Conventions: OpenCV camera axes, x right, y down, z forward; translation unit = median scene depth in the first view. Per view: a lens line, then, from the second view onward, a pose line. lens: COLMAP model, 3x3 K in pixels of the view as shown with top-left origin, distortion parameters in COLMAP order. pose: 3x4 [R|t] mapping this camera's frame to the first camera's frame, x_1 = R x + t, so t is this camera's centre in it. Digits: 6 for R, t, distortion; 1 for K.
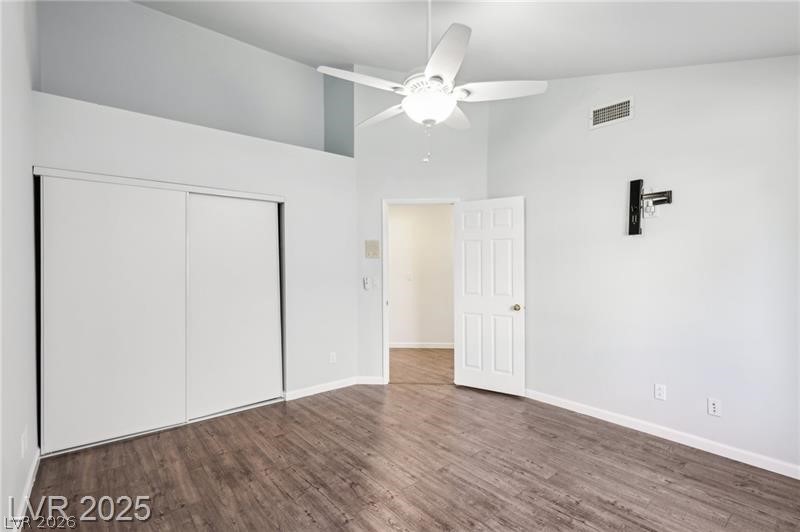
lens RADIAL K [[378.0, 0, 397.4], [0, 378.0, 270.4], [0, 0, 1]] dist [0.003080, 0.001684]
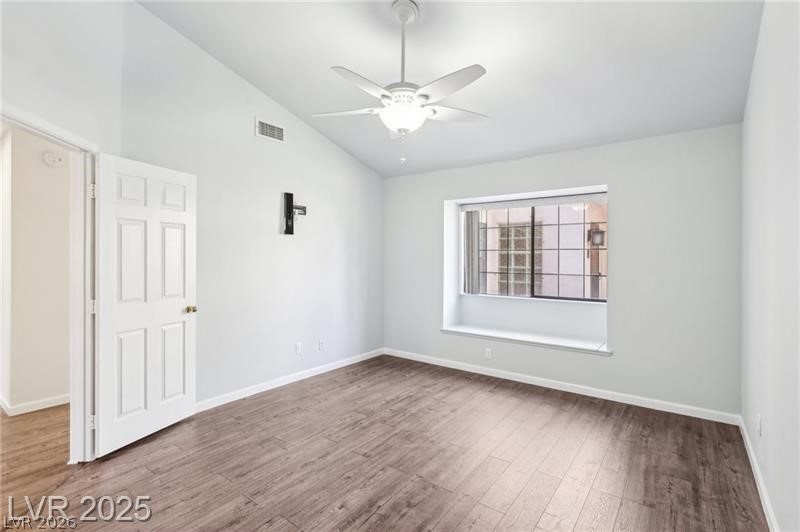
lens RADIAL K [[378.0, 0, 399.2], [0, 378.0, 265.2], [0, 0, 1]] dist [0.003080, 0.001684]
pose [[-0.225572, -0.017273, 0.974073, -0.760108], [0.017782, 0.999603, 0.021844, -0.010995], [-0.974064, 0.022249, -0.225176, 0.957884]]
